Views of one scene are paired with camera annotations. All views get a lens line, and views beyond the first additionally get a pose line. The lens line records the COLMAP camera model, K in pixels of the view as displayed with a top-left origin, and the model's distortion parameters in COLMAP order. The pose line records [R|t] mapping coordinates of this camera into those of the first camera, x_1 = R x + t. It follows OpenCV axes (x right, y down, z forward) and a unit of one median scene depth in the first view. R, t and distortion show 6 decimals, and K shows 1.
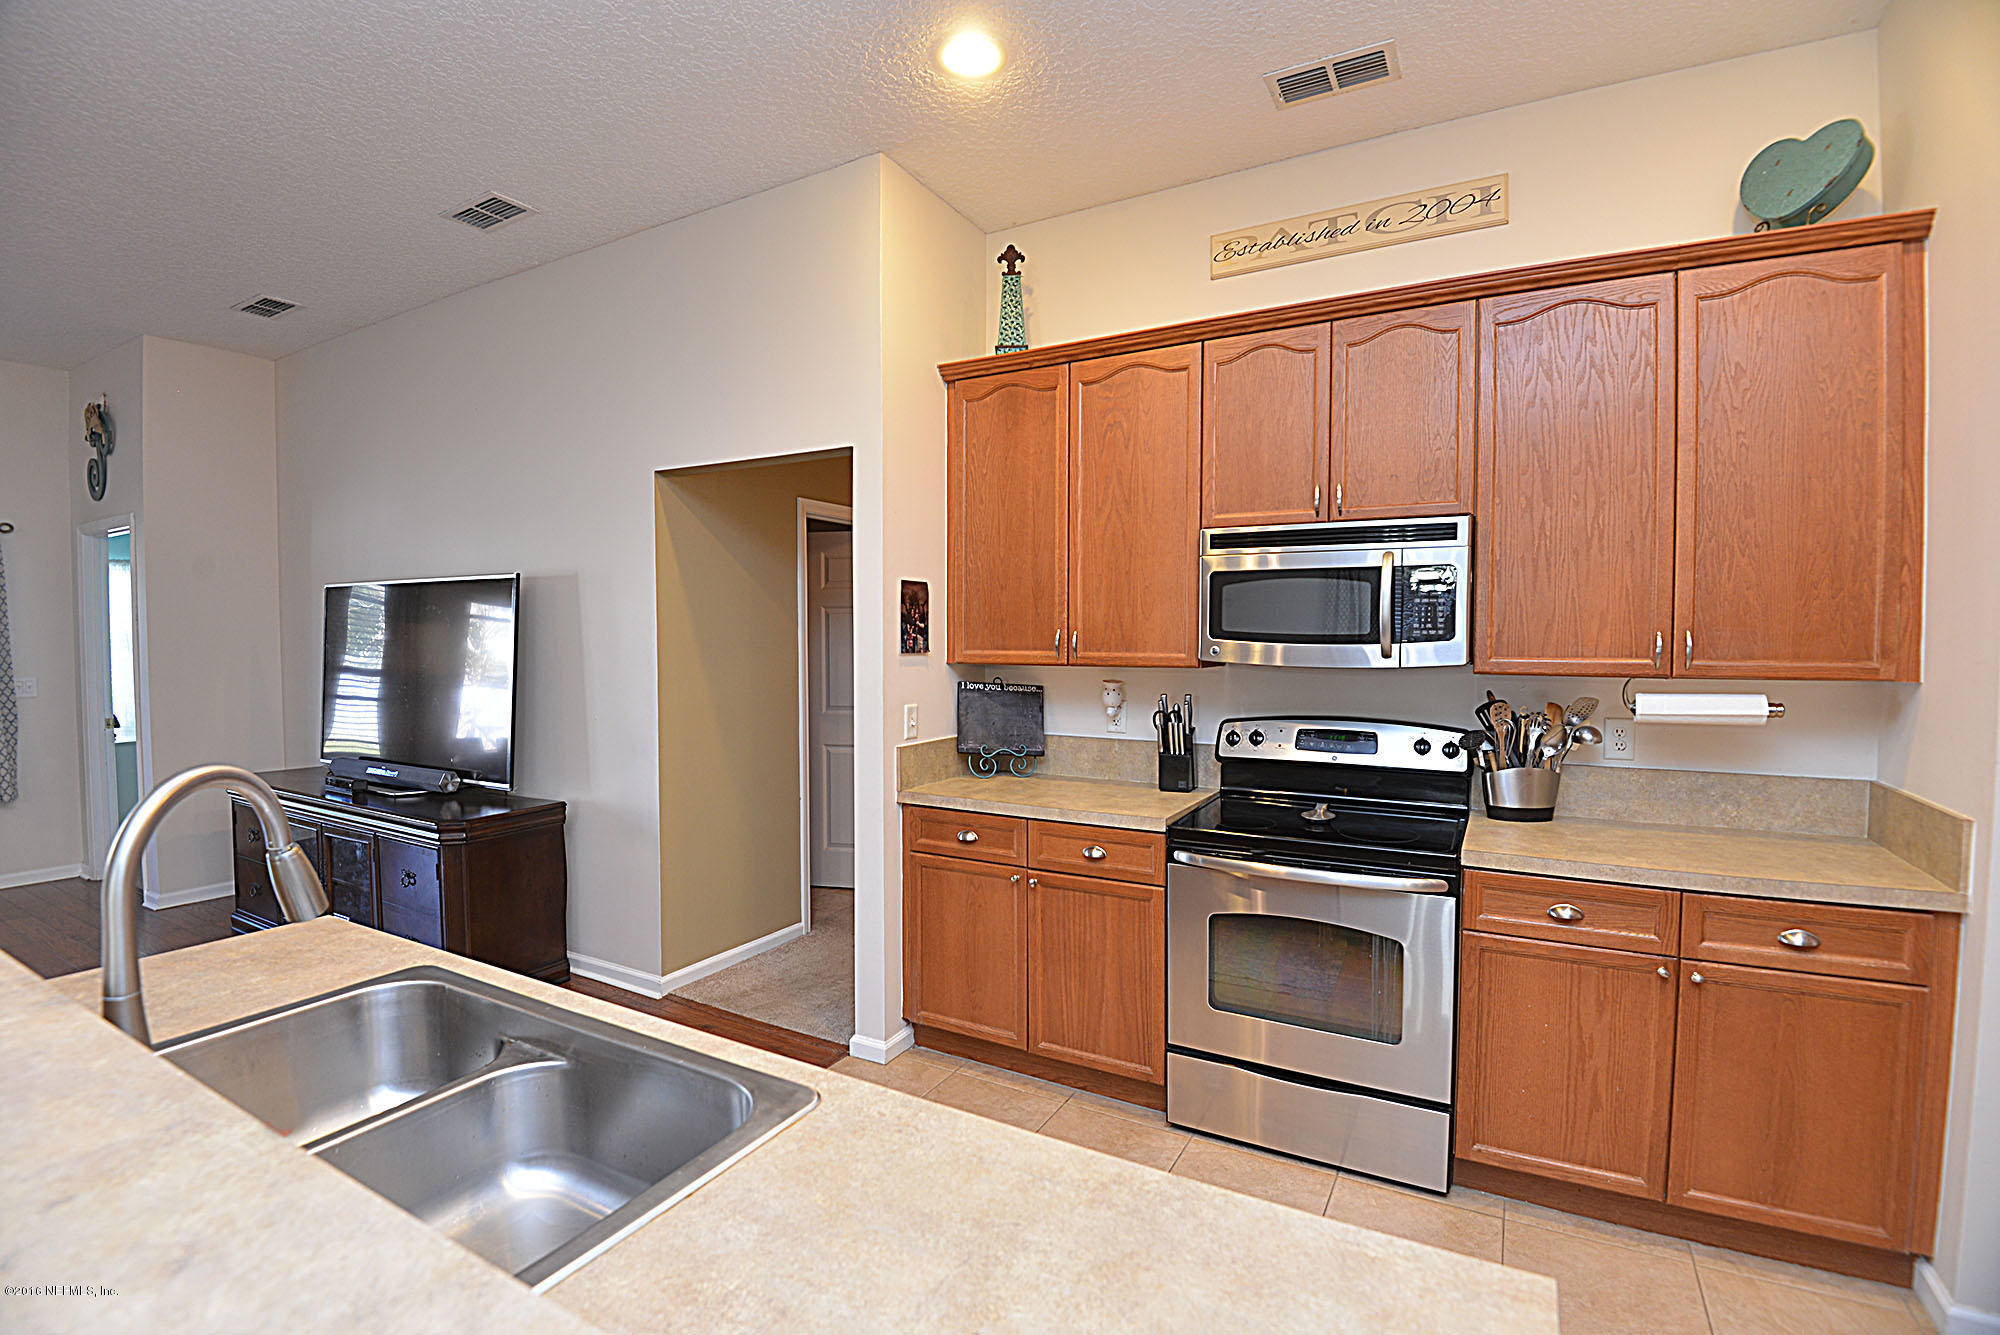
lens RADIAL K [[908.2, 0, 1003.9], [0, 908.2, 663.8], [0, 0, 1]] dist [-0.048370, -0.002525]
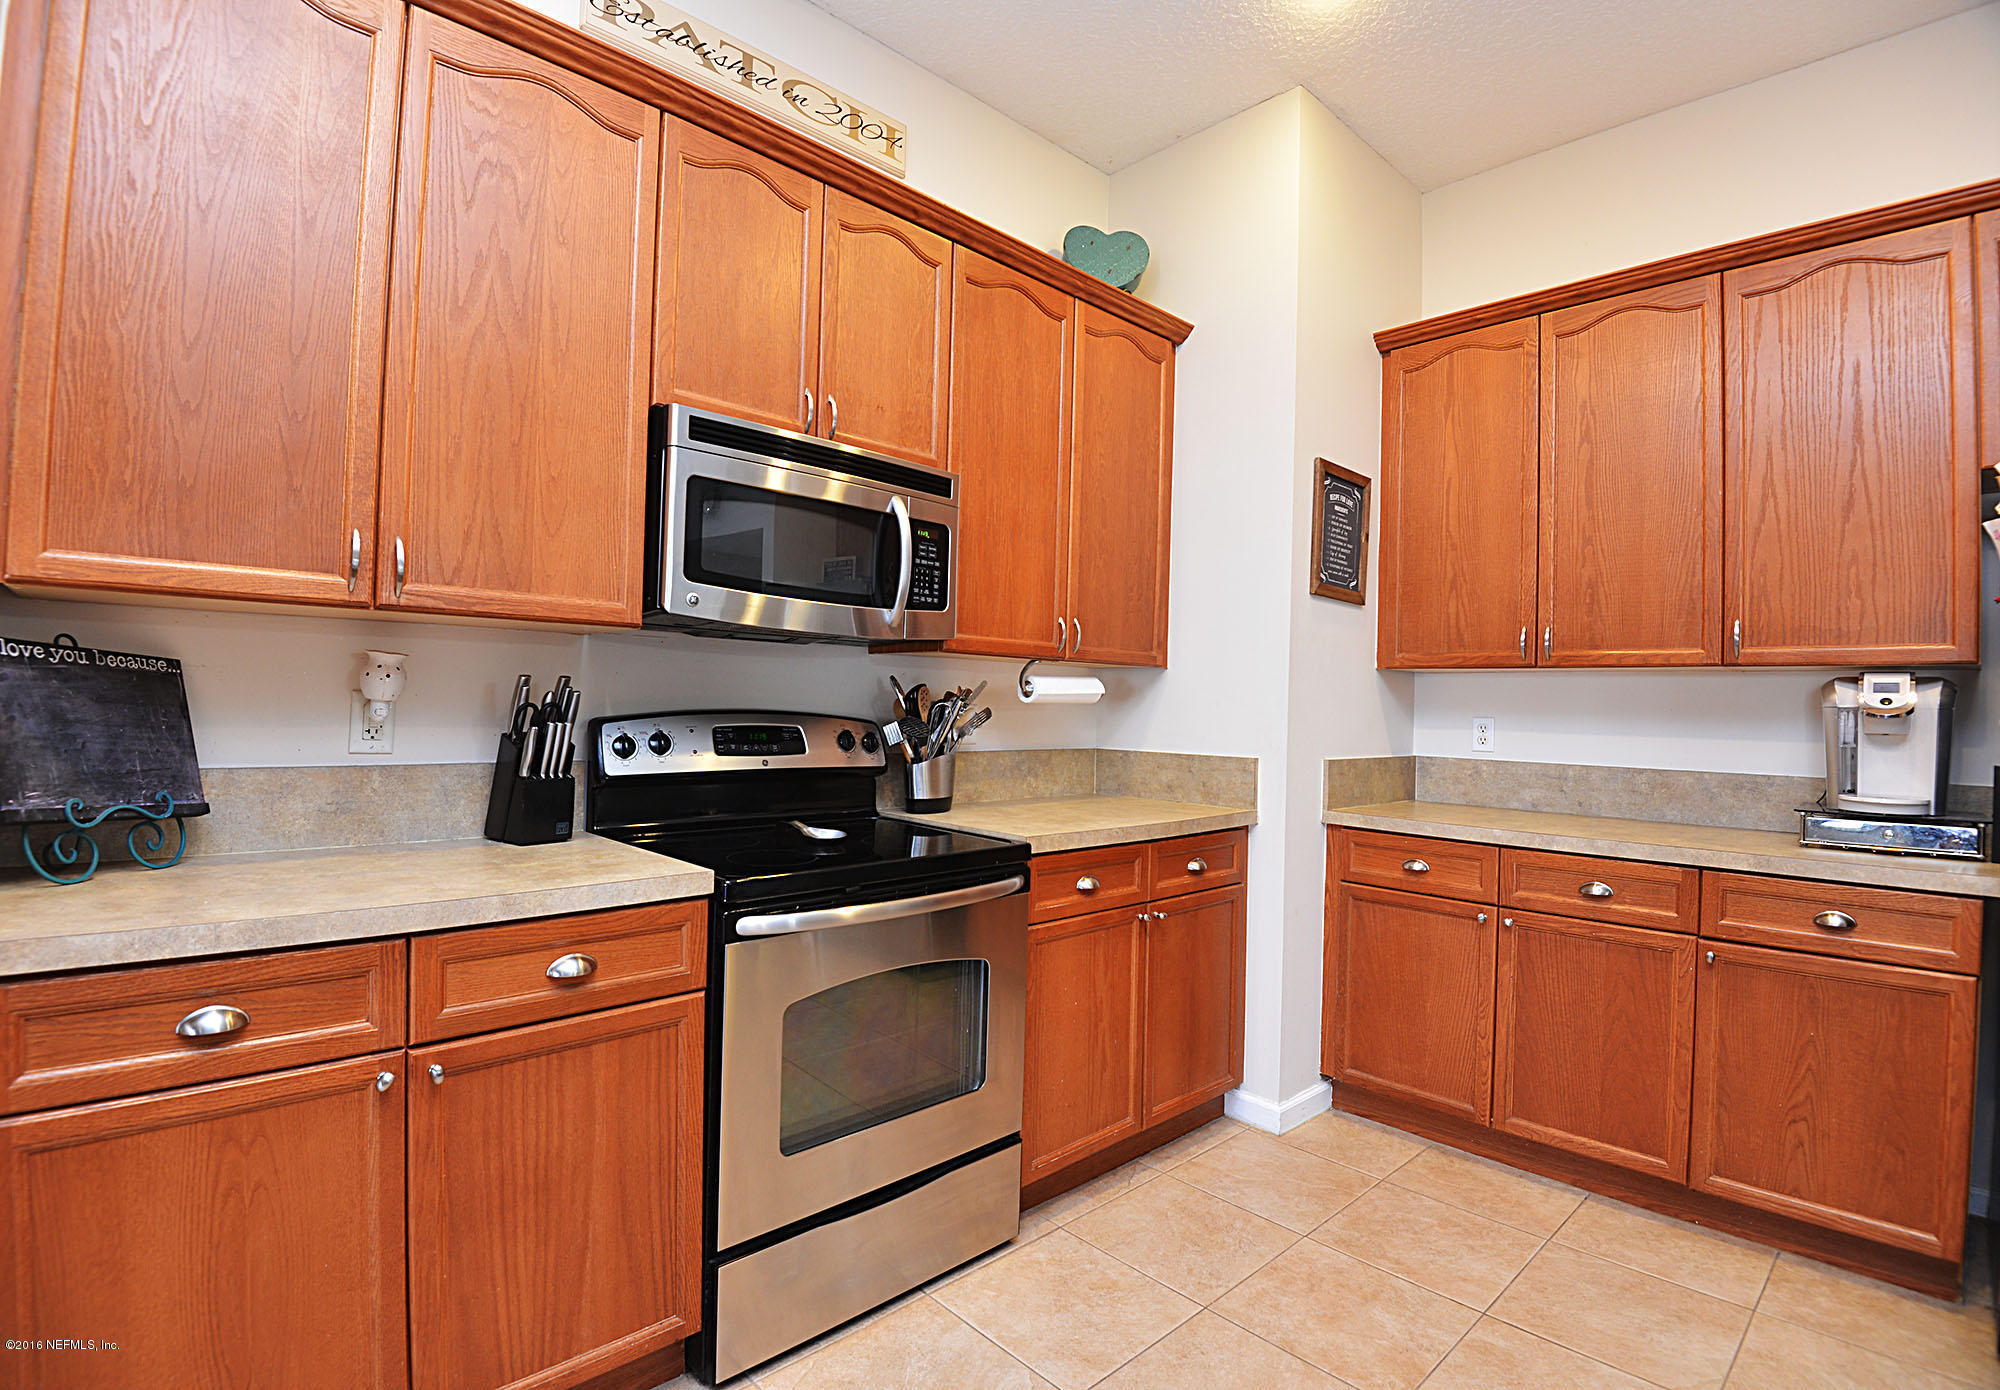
lens RADIAL K [[941.7, 0, 949.8], [0, 941.7, 696.6], [0, 0, 1]] dist [-0.041503, -0.002815]
pose [[0.316009, 0.013425, 0.948661, -0.334034], [0.006028, 0.999851, -0.016157, 0.065700], [-0.948737, 0.010824, 0.315882, 0.631578]]
